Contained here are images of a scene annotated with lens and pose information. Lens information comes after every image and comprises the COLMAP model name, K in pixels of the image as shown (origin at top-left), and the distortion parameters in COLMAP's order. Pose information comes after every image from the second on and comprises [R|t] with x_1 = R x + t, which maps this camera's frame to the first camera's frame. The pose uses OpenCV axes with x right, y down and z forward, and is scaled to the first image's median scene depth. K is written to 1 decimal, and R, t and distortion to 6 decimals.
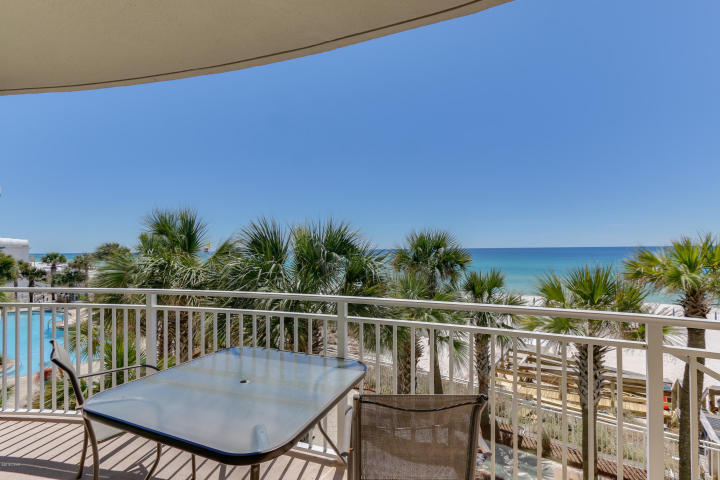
lens RADIAL K [[313.7, 0, 359.3], [0, 313.7, 251.3], [0, 0, 1]] dist [0.001619, -0.000037]
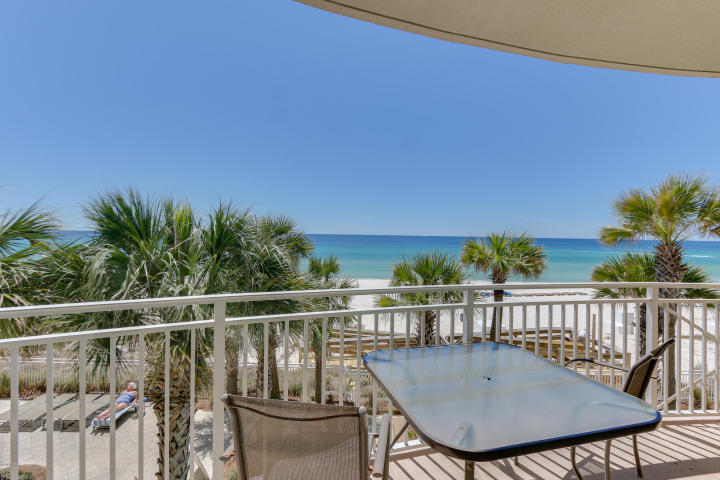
lens RADIAL K [[338.3, 0, 360.0], [0, 338.3, 240.0], [0, 0, 1]] dist [-0.012167, -0.000481]
pose [[0.756833, 0.004916, 0.653589, -0.390869], [-0.014440, 0.999853, 0.009200, -0.007401], [-0.653448, -0.016401, 0.756793, 0.135499]]
